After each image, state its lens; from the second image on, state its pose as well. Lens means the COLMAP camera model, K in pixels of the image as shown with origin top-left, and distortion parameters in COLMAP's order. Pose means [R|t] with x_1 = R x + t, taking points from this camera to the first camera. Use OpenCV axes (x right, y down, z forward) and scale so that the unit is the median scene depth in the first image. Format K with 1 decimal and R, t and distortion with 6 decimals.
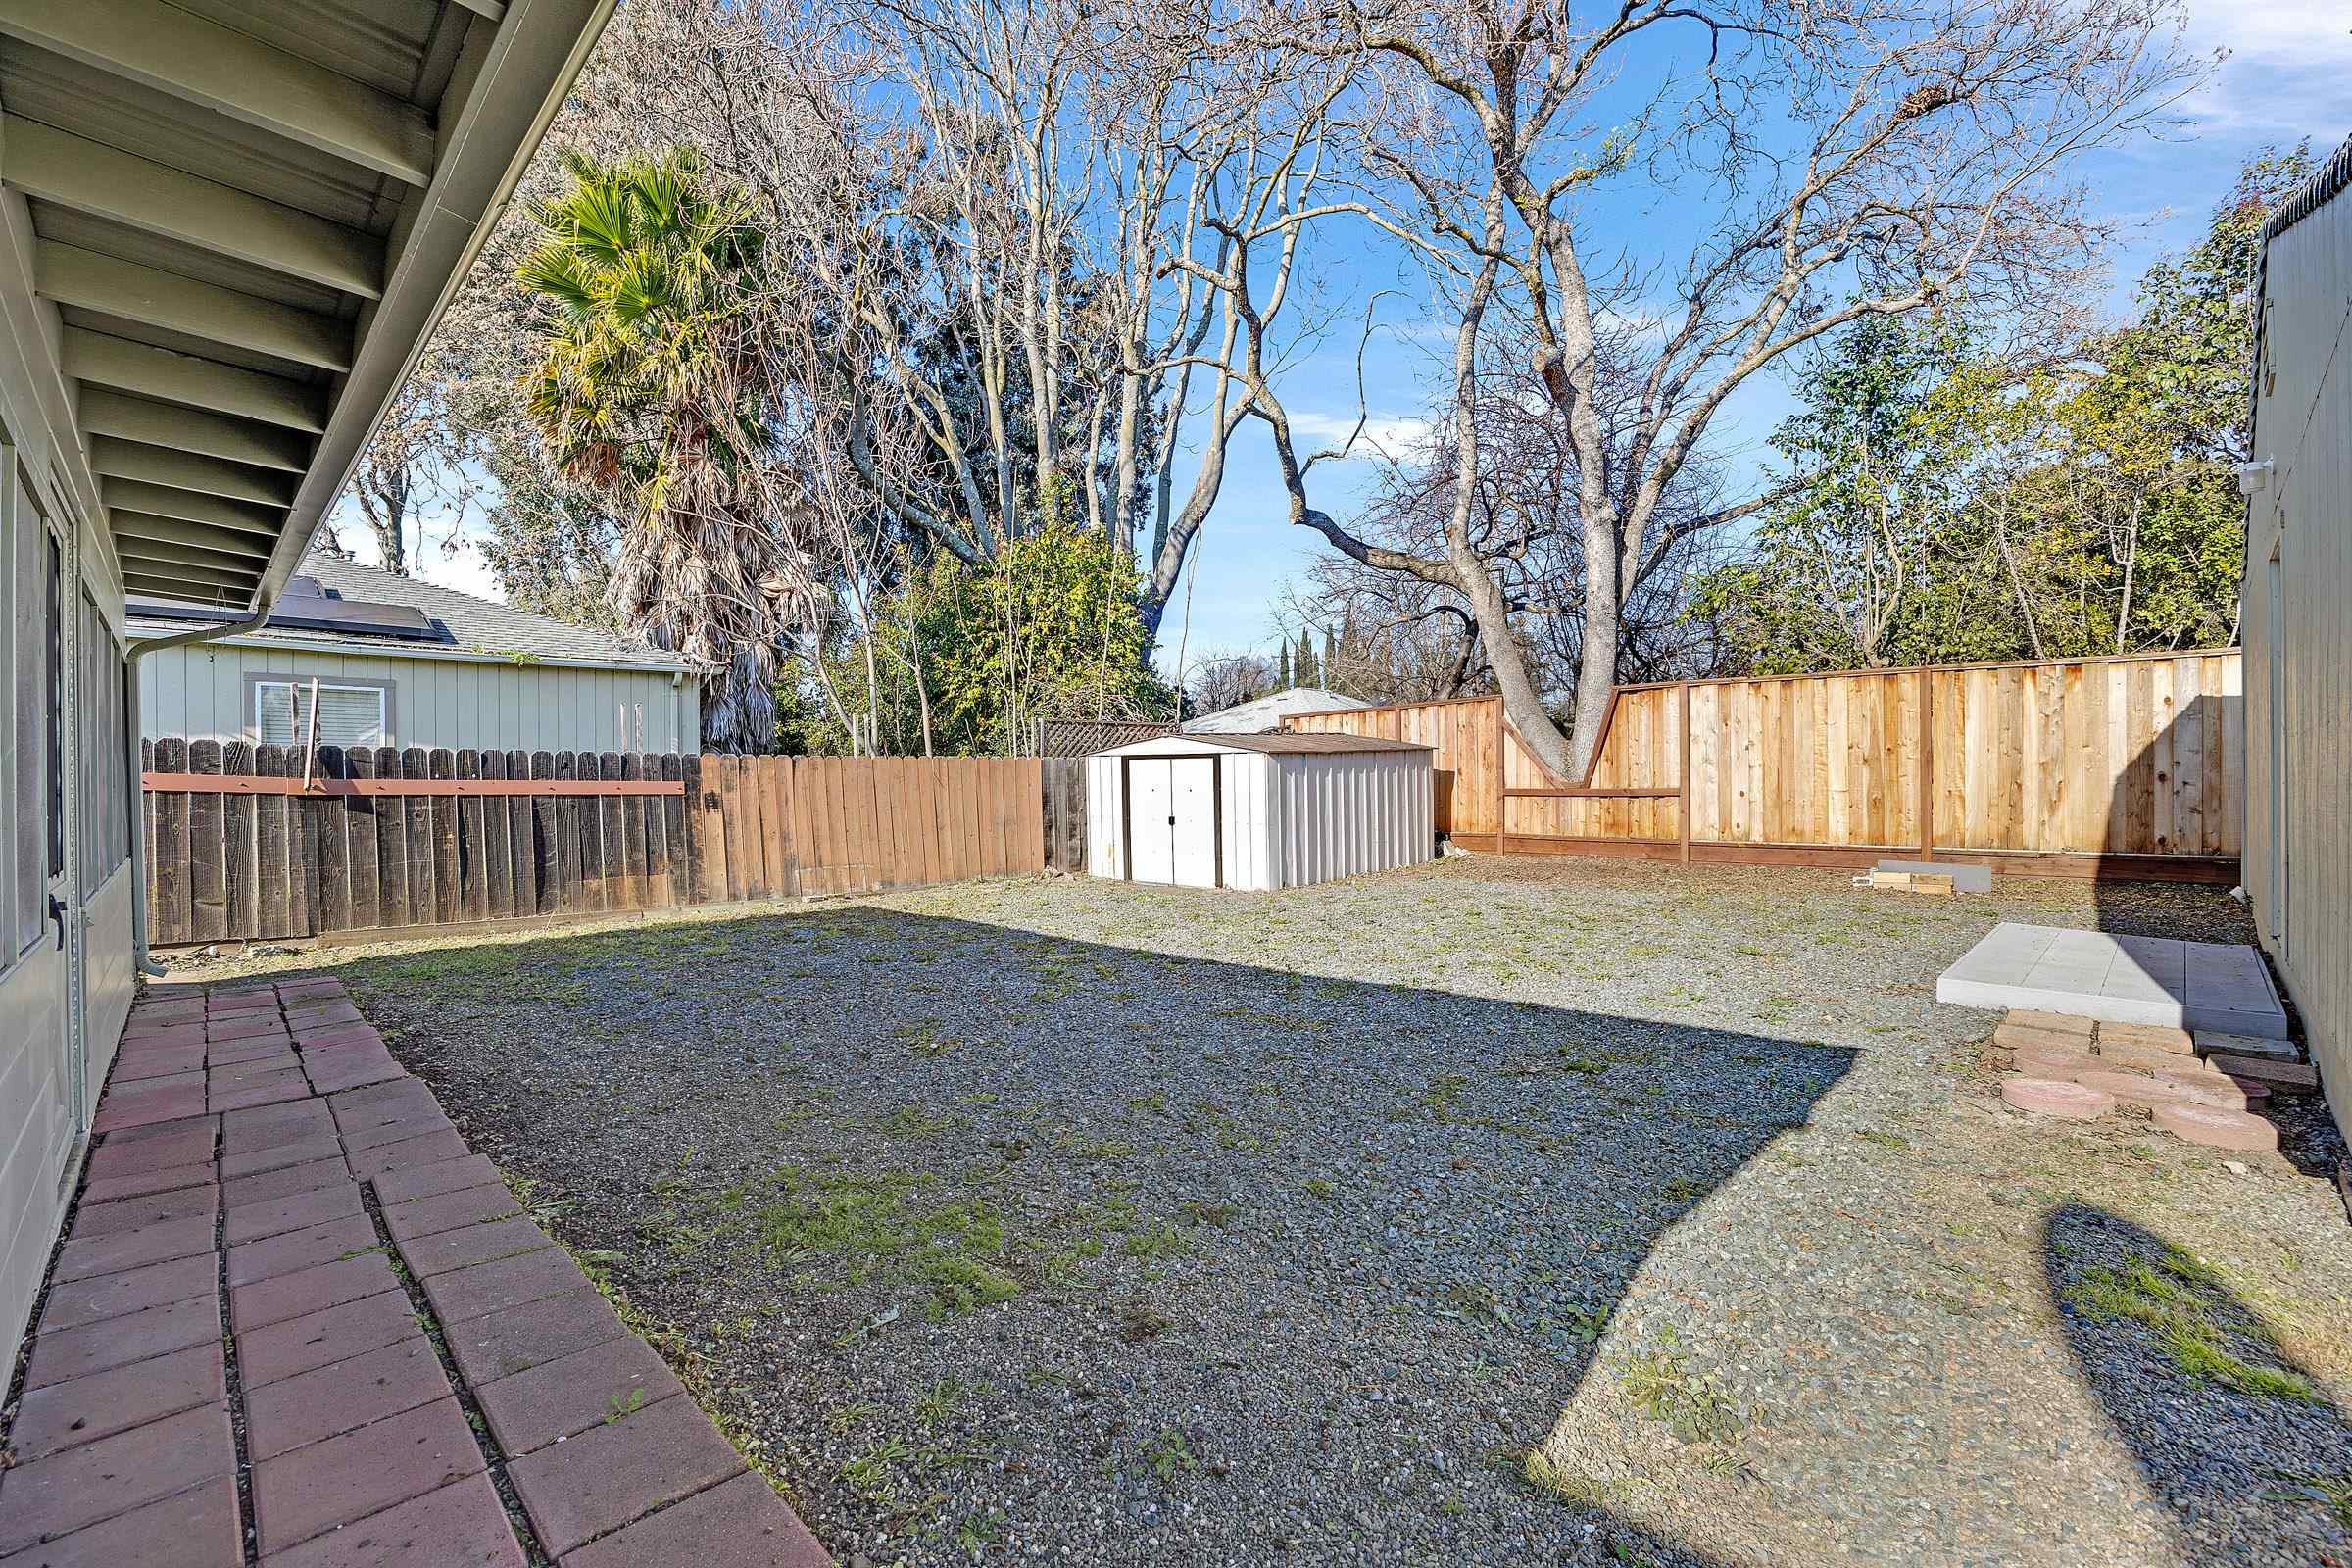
lens RADIAL K [[1024.4, 0, 1180.9], [0, 1024.4, 781.1], [0, 0, 1]] dist [-0.019850, -0.000983]
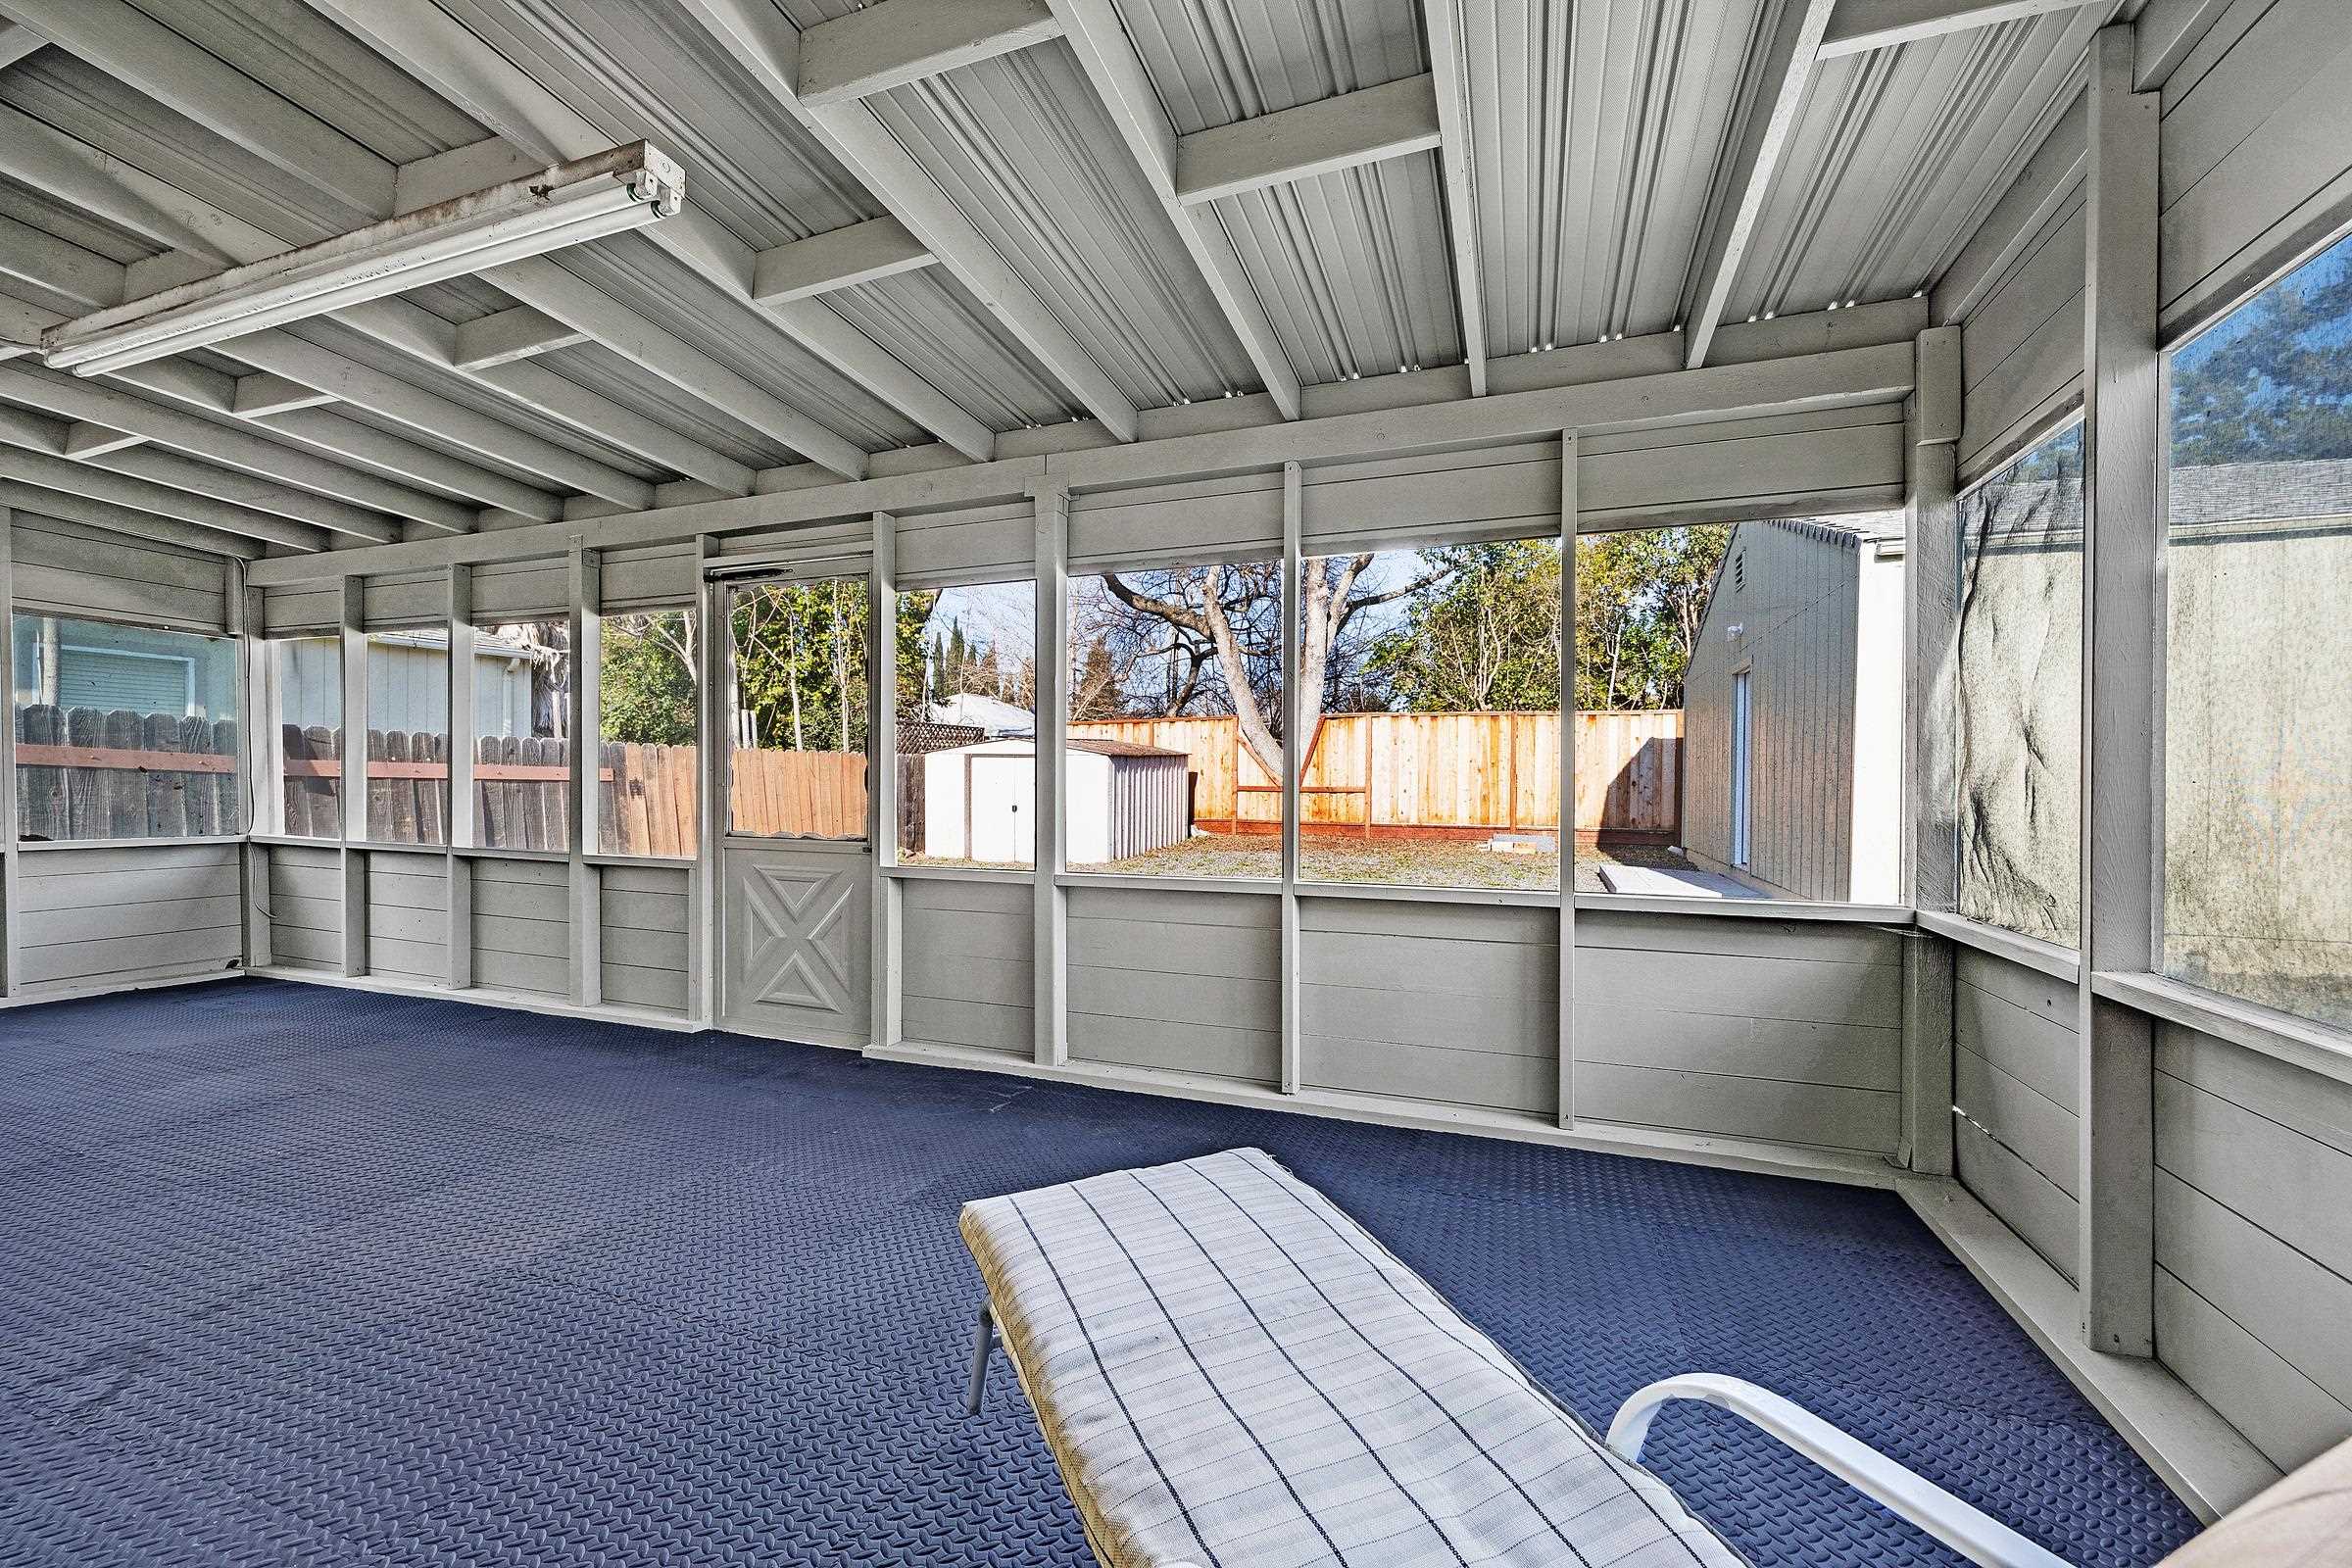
lens RADIAL K [[947.2, 0, 1179.2], [0, 947.2, 781.1], [0, 0, 1]] dist [-0.002271, -0.000028]
pose [[0.909351, 0.014563, 0.415774, -0.339499], [-0.015524, 0.999879, -0.001069, 0.004827], [-0.415739, -0.005482, 0.909467, -0.124902]]
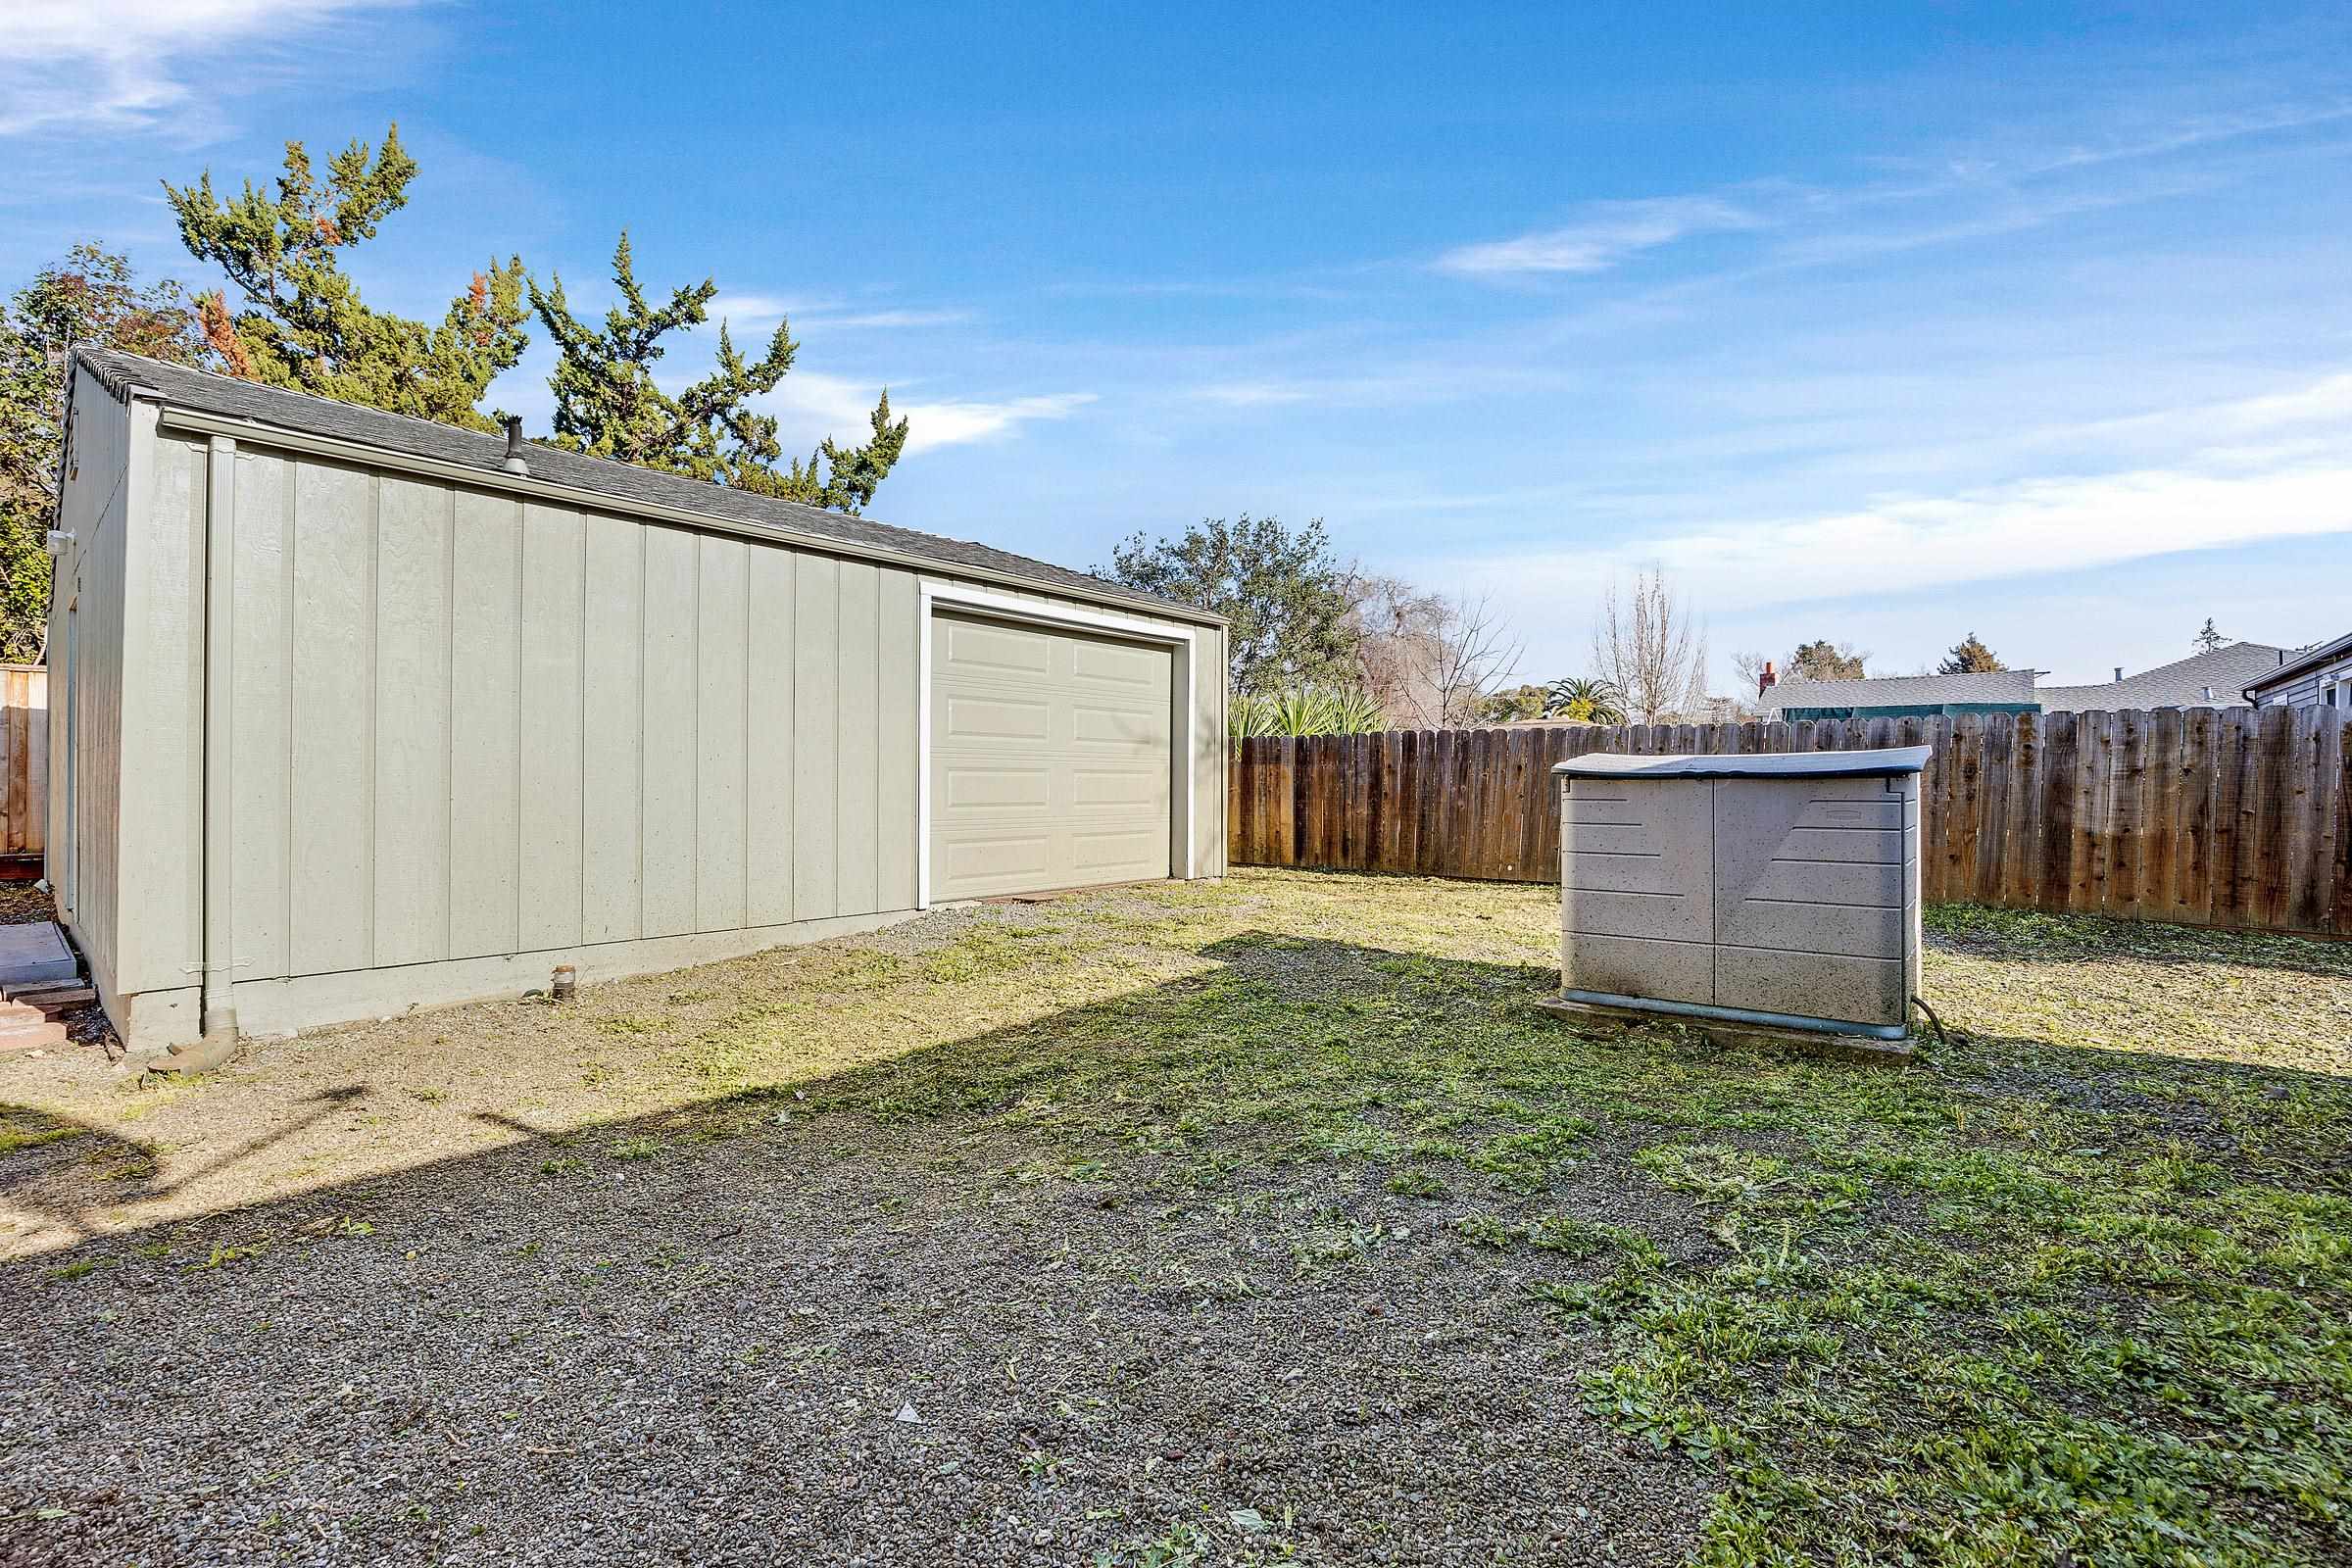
lens RADIAL K [[1024.4, 0, 1180.9], [0, 1024.4, 781.1], [0, 0, 1]] dist [-0.019850, -0.000983]
pose [[-0.091780, 0.007902, 0.995748, -0.140801], [-0.001090, 0.999967, -0.008036, 0.001720], [-0.995779, -0.001823, -0.091768, -0.137667]]
